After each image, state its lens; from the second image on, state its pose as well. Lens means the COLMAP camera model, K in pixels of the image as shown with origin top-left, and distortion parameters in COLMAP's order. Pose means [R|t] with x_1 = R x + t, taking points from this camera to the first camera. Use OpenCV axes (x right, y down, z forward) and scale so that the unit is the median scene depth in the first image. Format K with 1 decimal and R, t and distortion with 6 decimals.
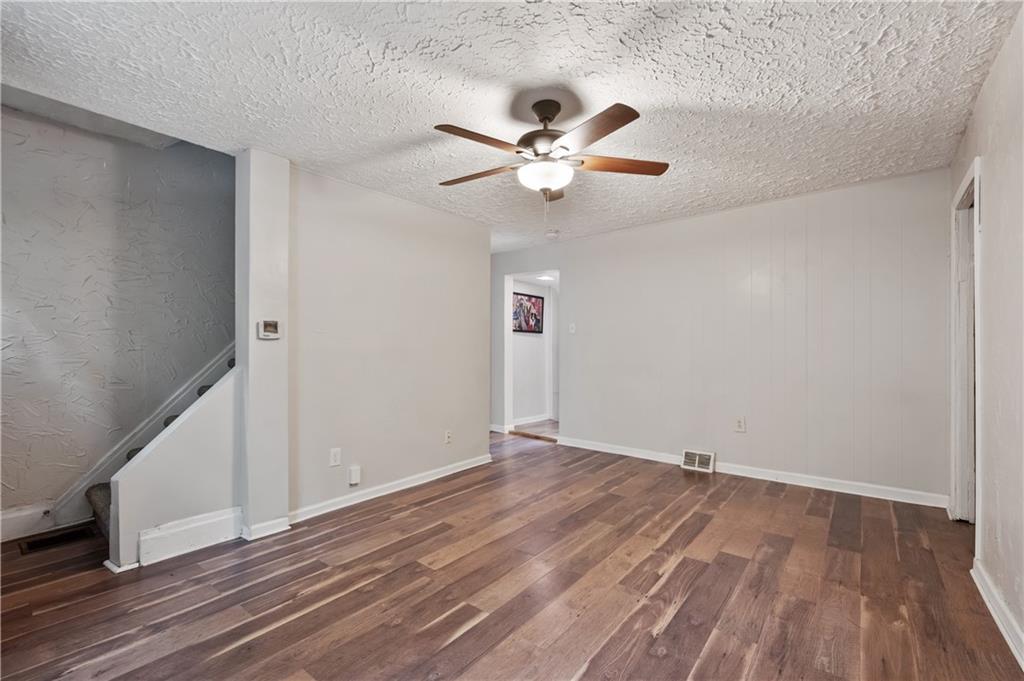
lens RADIAL K [[443.9, 0, 512.0], [0, 443.9, 340.5], [0, 0, 1]] dist [0.001905, 0.000113]
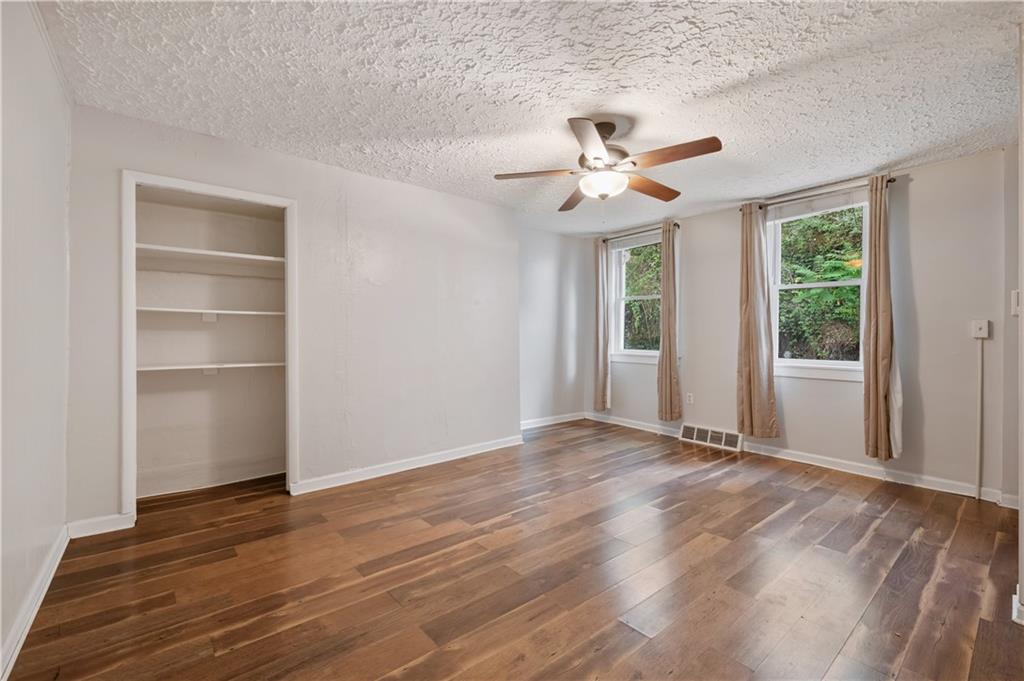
lens RADIAL K [[443.9, 0, 512.0], [0, 443.9, 340.5], [0, 0, 1]] dist [0.001905, 0.000113]
pose [[-0.979493, -0.000483, 0.201476, 0.071630], [-0.002774, 0.999935, -0.011088, 0.043517], [-0.201458, -0.011420, -0.979431, 2.013210]]
